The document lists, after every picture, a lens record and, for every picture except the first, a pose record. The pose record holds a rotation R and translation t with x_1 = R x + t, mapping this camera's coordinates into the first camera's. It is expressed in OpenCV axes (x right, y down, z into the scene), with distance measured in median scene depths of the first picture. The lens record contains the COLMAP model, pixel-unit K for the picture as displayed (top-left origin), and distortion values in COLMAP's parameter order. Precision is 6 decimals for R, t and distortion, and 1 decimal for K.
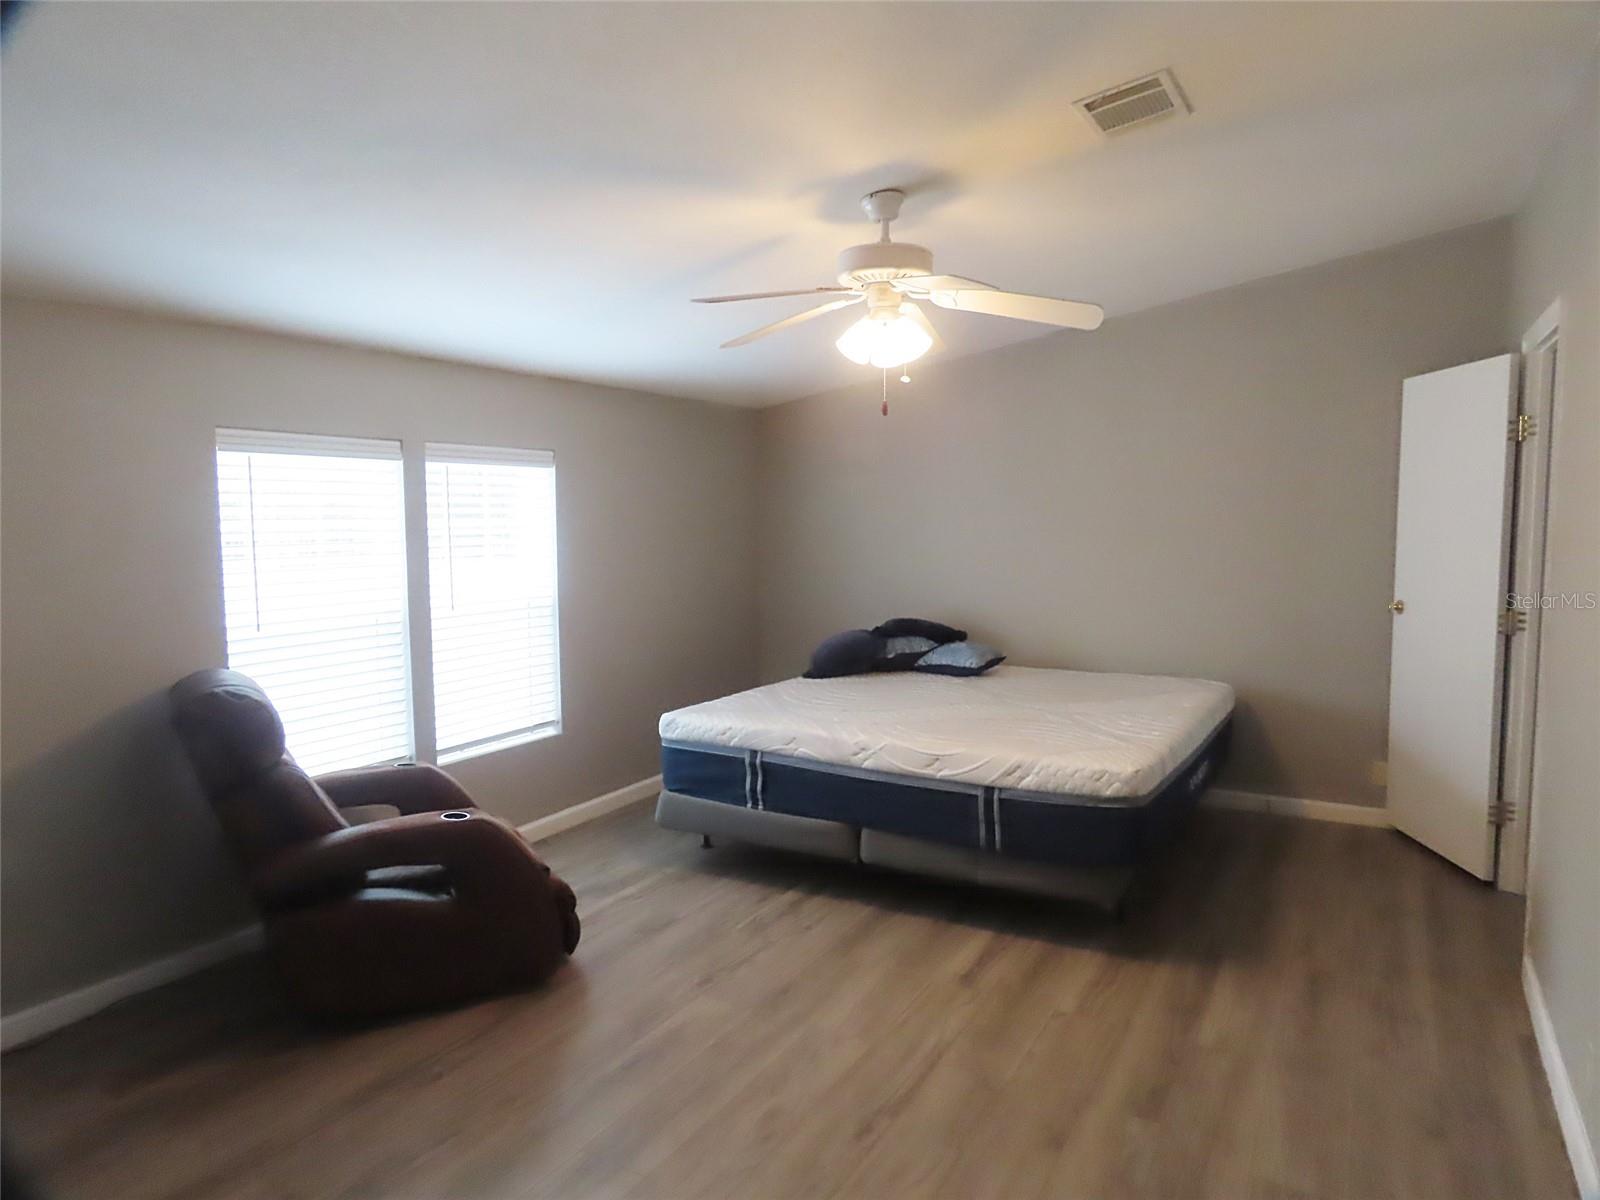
lens RADIAL K [[1020.7, 0, 804.0], [0, 1020.7, 603.7], [0, 0, 1]] dist [0.000214, -0.000939]
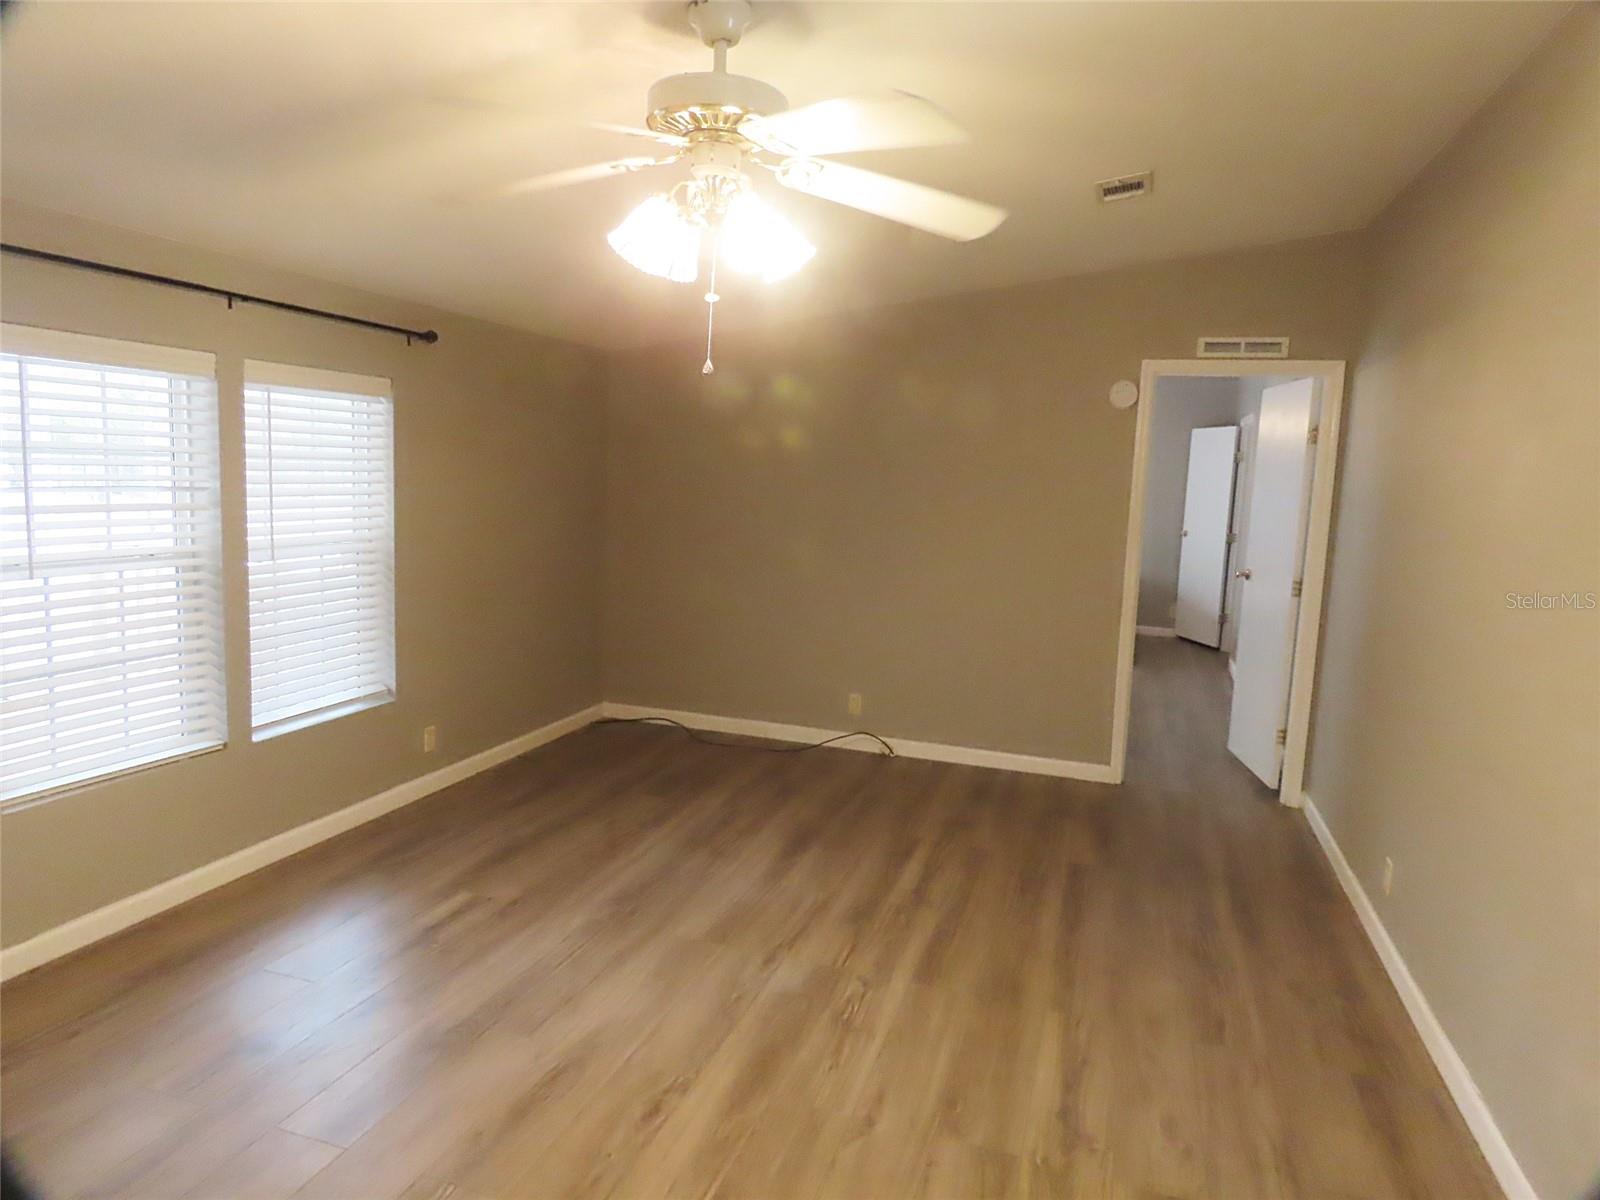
lens RADIAL K [[1020.7, 0, 804.0], [0, 1020.7, 603.7], [0, 0, 1]] dist [0.000214, -0.000939]
pose [[0.977263, 0.019811, 0.211102, -0.087006], [-0.030625, 0.998374, 0.048083, 0.009499], [-0.209806, -0.053455, 0.976281, -0.125327]]
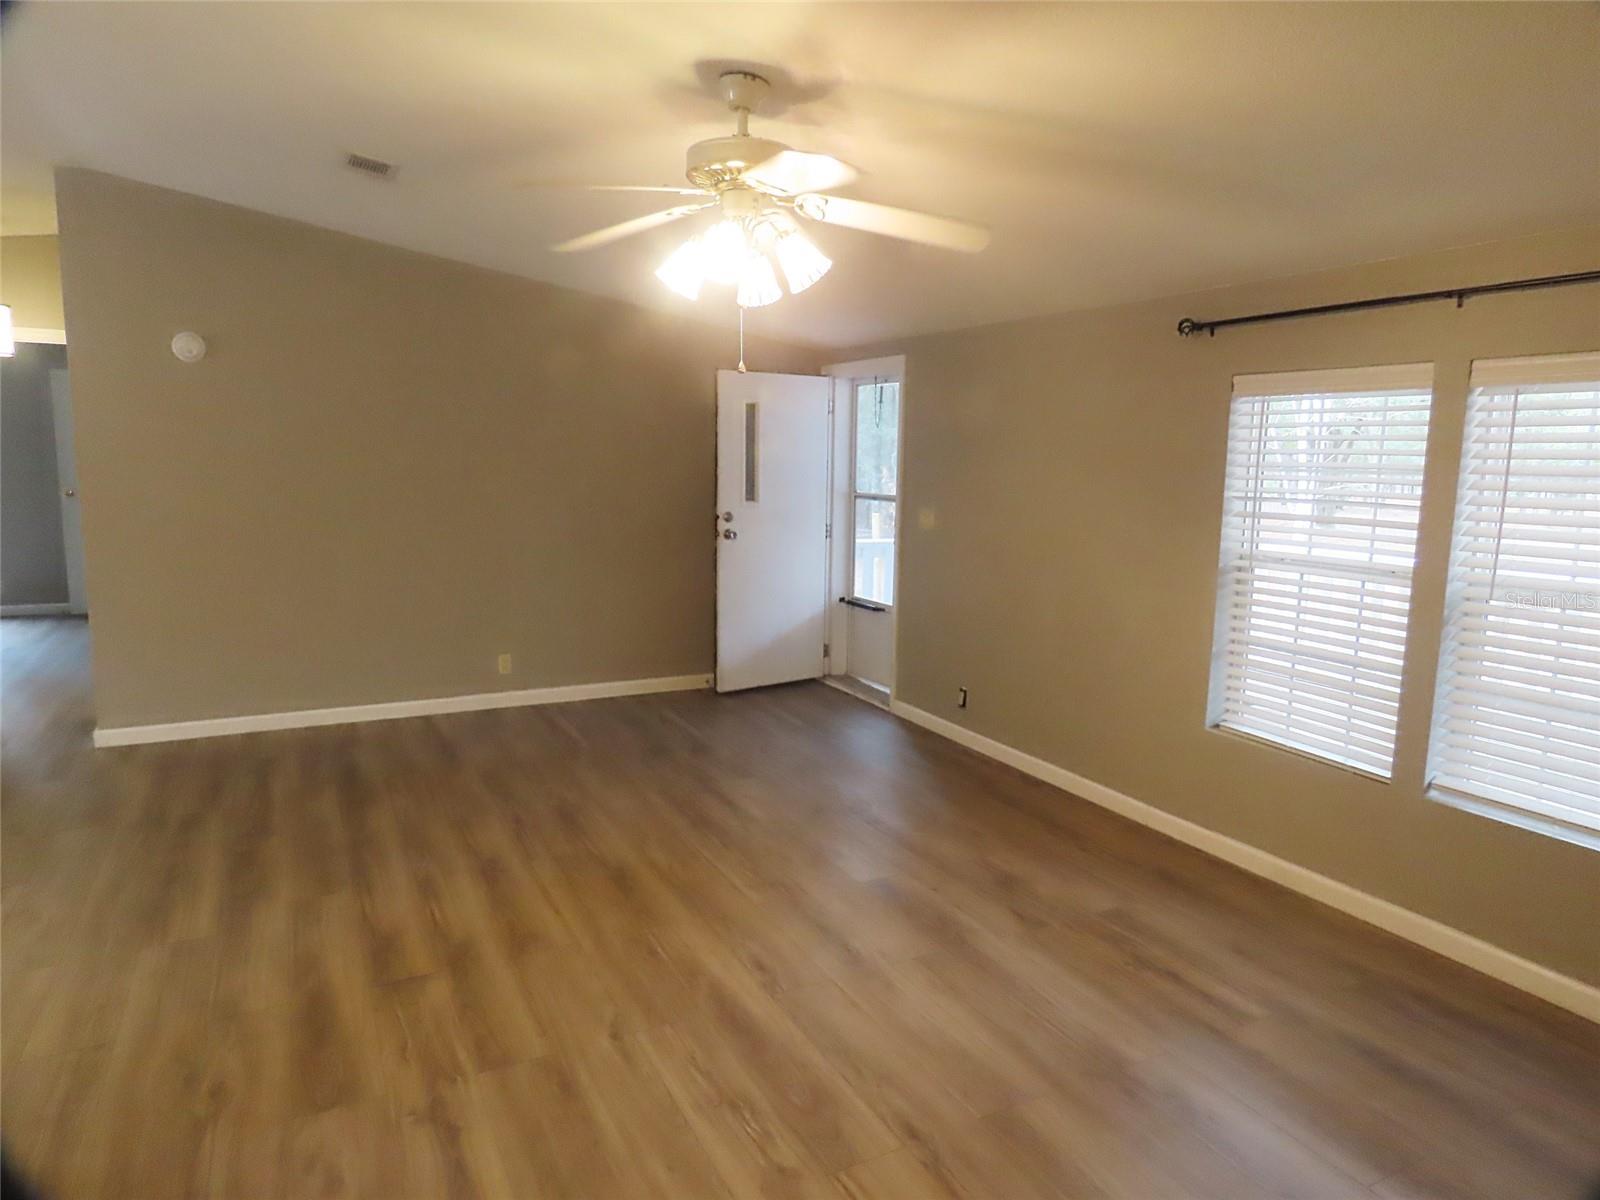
lens RADIAL K [[1020.7, 0, 804.0], [0, 1020.7, 603.7], [0, 0, 1]] dist [0.000214, -0.000939]
pose [[-0.547146, 0.118999, -0.828535, 1.085634], [-0.085614, 0.976695, 0.196817, -0.145056], [0.832647, 0.178622, -0.524206, 1.696732]]
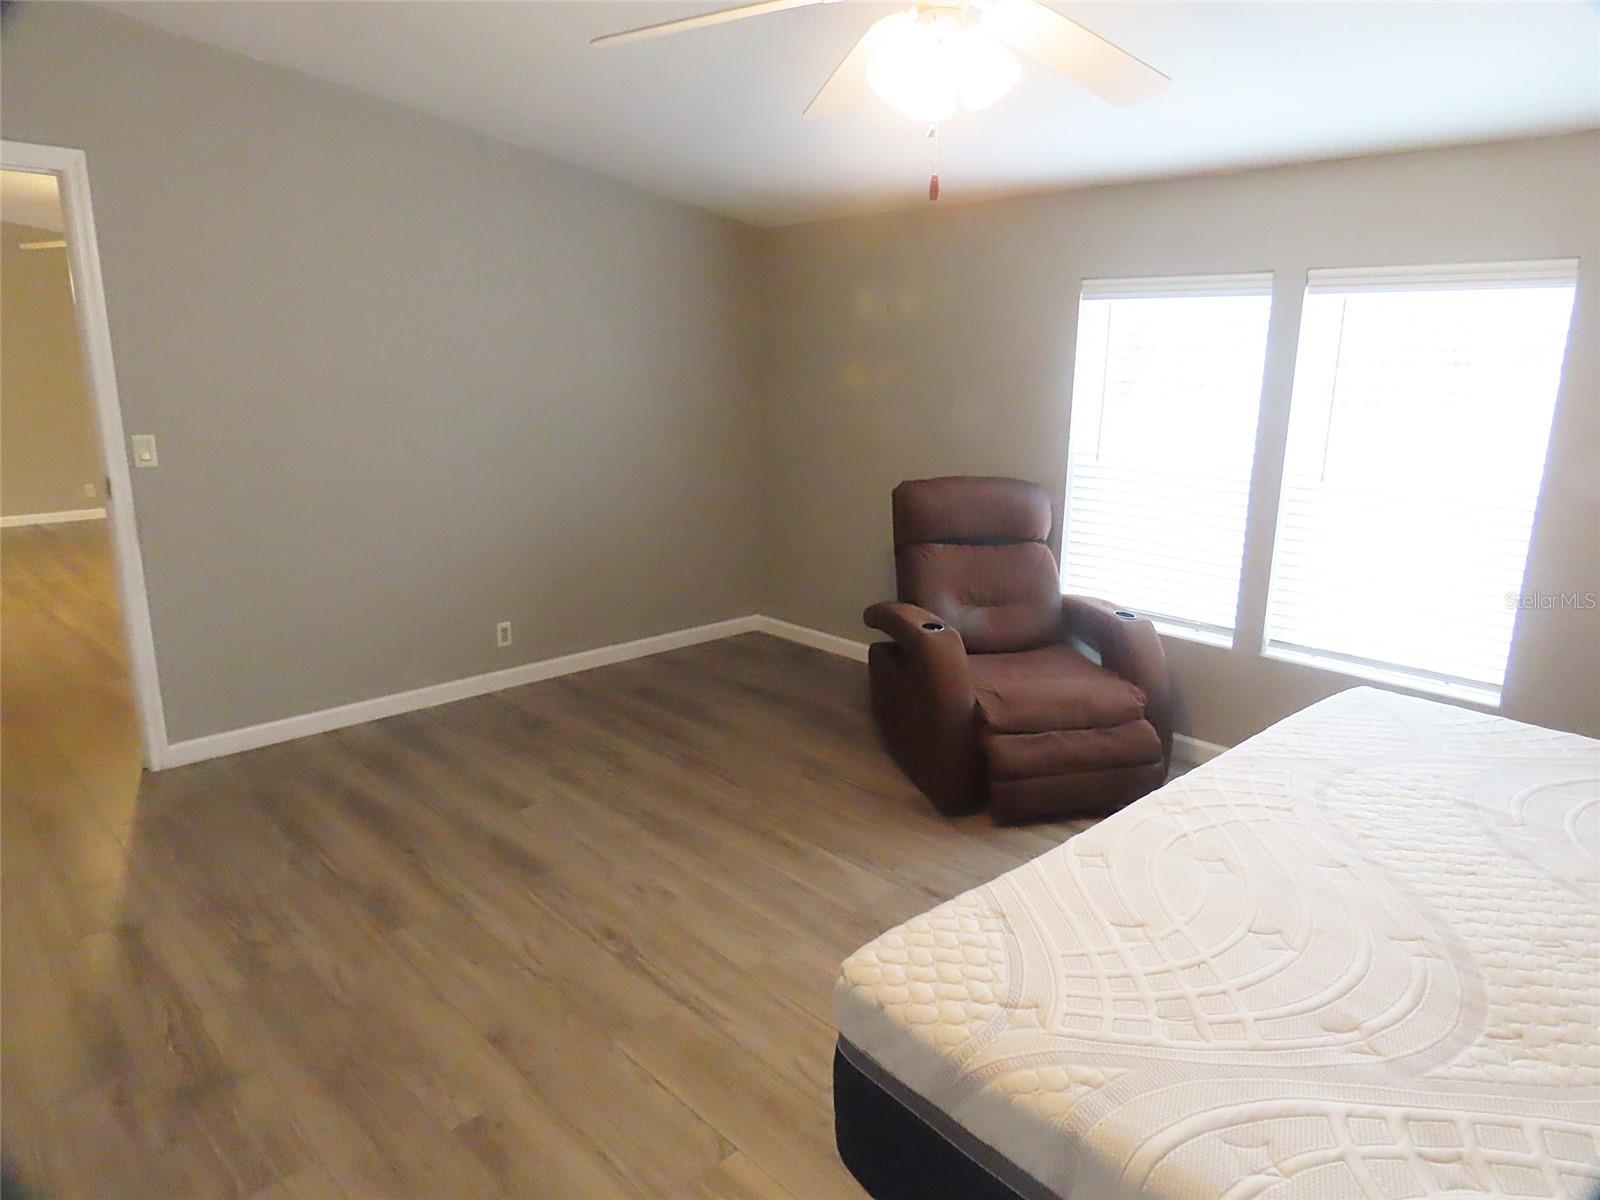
lens RADIAL K [[1020.7, 0, 804.0], [0, 1020.7, 603.7], [0, 0, 1]] dist [0.000214, -0.000939]
pose [[-0.291738, 0.235875, -0.926958, 0.944080], [-0.093197, 0.957496, 0.272977, -0.144637], [0.951947, 0.166027, -0.257355, 1.440841]]
